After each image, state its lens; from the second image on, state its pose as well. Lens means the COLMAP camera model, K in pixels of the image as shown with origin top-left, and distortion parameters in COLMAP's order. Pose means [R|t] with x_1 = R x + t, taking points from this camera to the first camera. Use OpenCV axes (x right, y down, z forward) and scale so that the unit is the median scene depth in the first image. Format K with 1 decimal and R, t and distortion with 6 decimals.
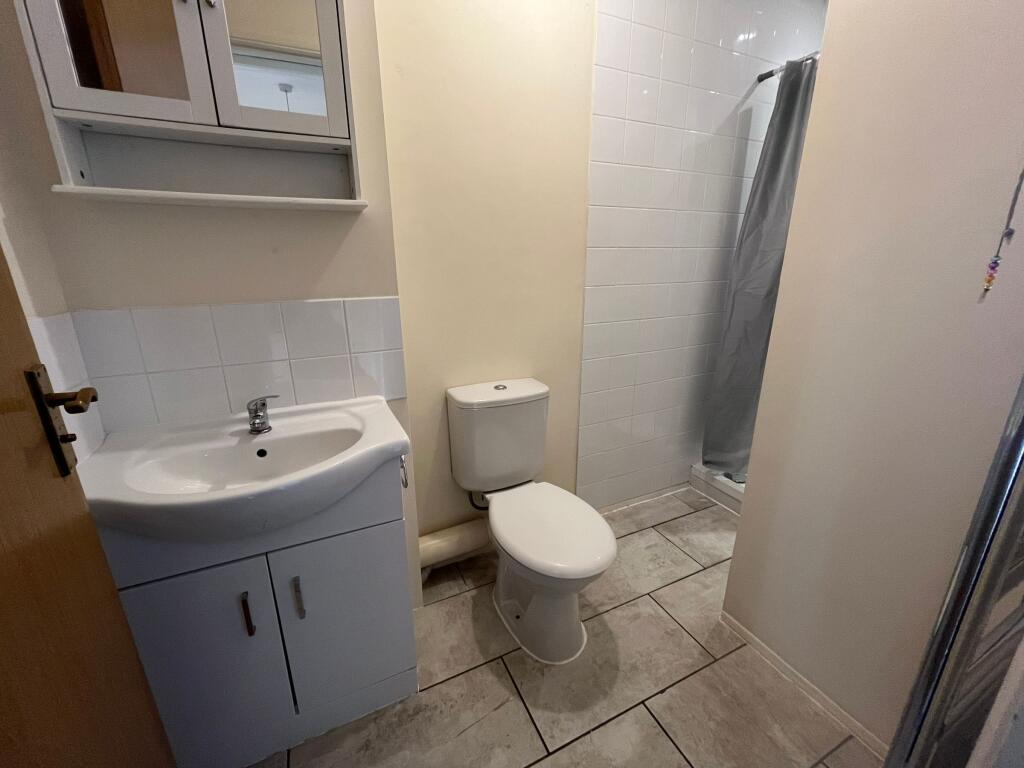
lens RADIAL K [[413.5, 0, 508.6], [0, 413.5, 385.0], [0, 0, 1]] dist [-0.006406, 0.000627]
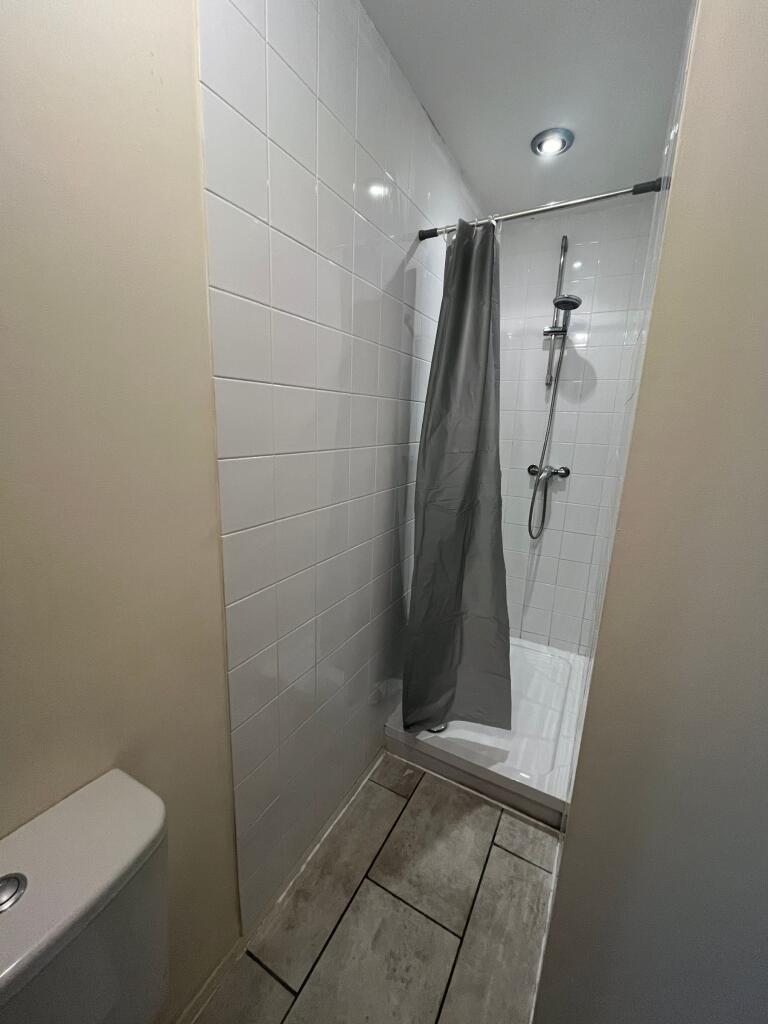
lens RADIAL K [[413.5, 0, 386.8], [0, 413.5, 511.3], [0, 0, 1]] dist [-0.006406, 0.000627]
pose [[0.806664, -0.085320, 0.584820, 0.053536], [0.124010, 0.991931, -0.026337, -0.206615], [-0.577854, 0.093769, 0.810736, 0.438997]]
